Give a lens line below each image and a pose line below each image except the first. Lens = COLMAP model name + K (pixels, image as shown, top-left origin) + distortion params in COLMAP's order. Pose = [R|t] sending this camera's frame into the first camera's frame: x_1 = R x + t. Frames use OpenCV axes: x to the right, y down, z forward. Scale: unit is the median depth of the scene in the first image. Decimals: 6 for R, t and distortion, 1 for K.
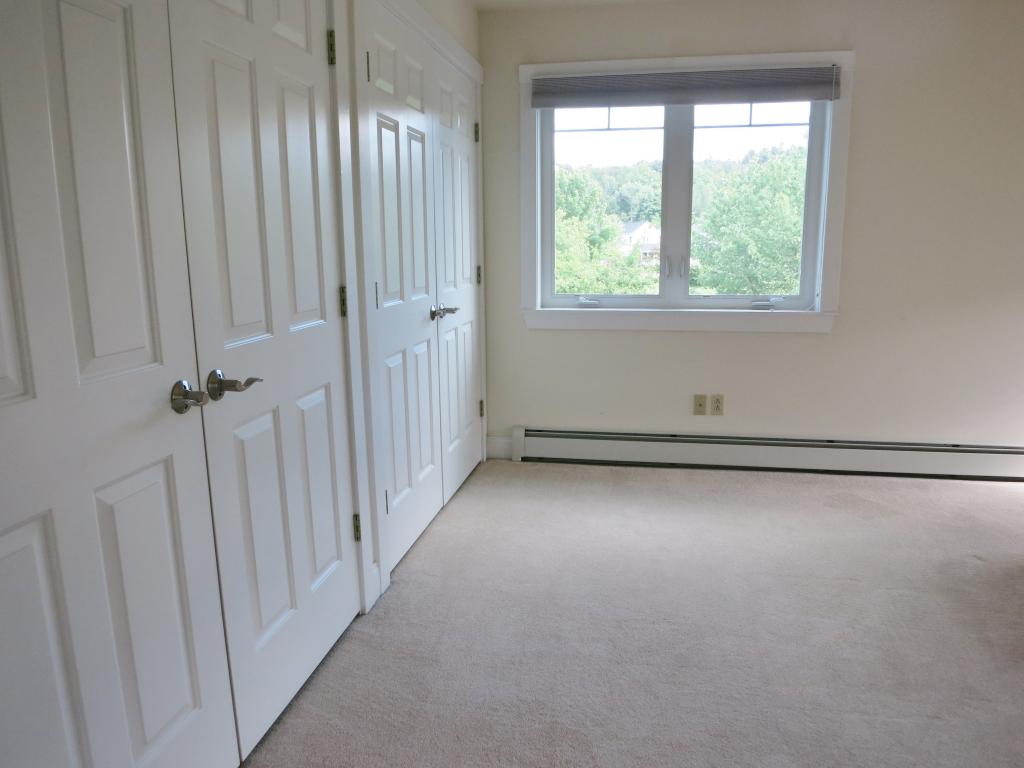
lens RADIAL K [[740.5, 0, 517.6], [0, 740.5, 384.0], [0, 0, 1]] dist [-0.046766, 0.000044]
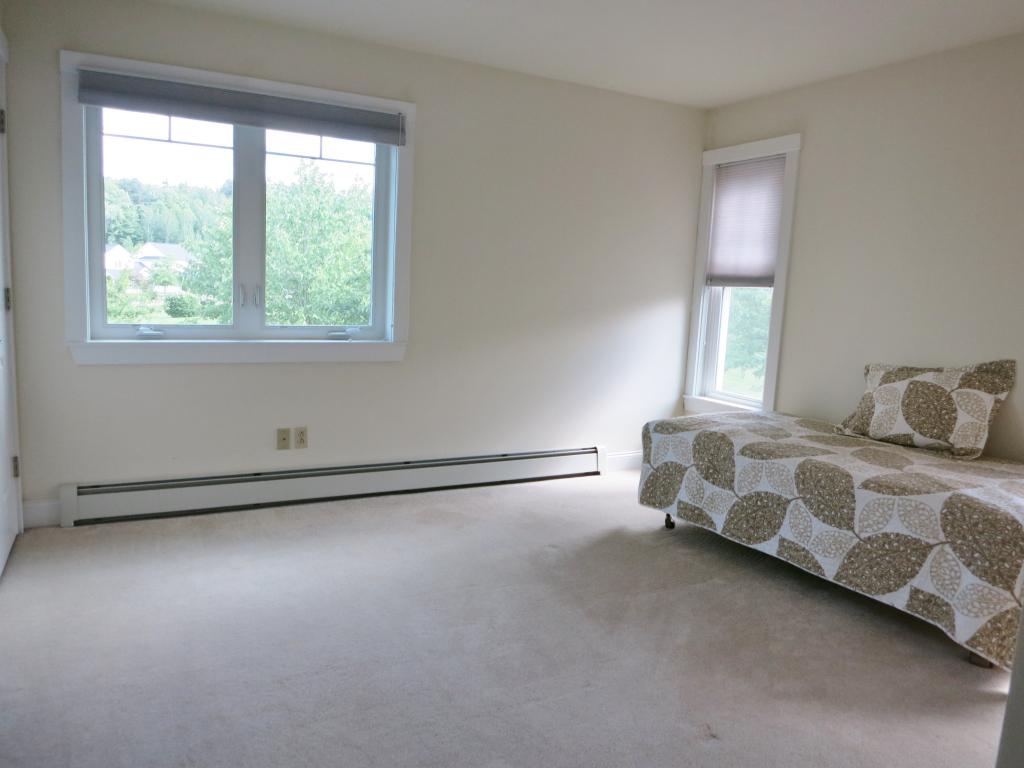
lens RADIAL K [[740.5, 0, 517.6], [0, 740.5, 384.0], [0, 0, 1]] dist [-0.046766, 0.000044]
pose [[0.774735, -0.040387, 0.630995, -0.120967], [0.066589, 0.997620, -0.017905, -0.005965], [-0.628770, 0.055889, 0.775580, 0.059705]]
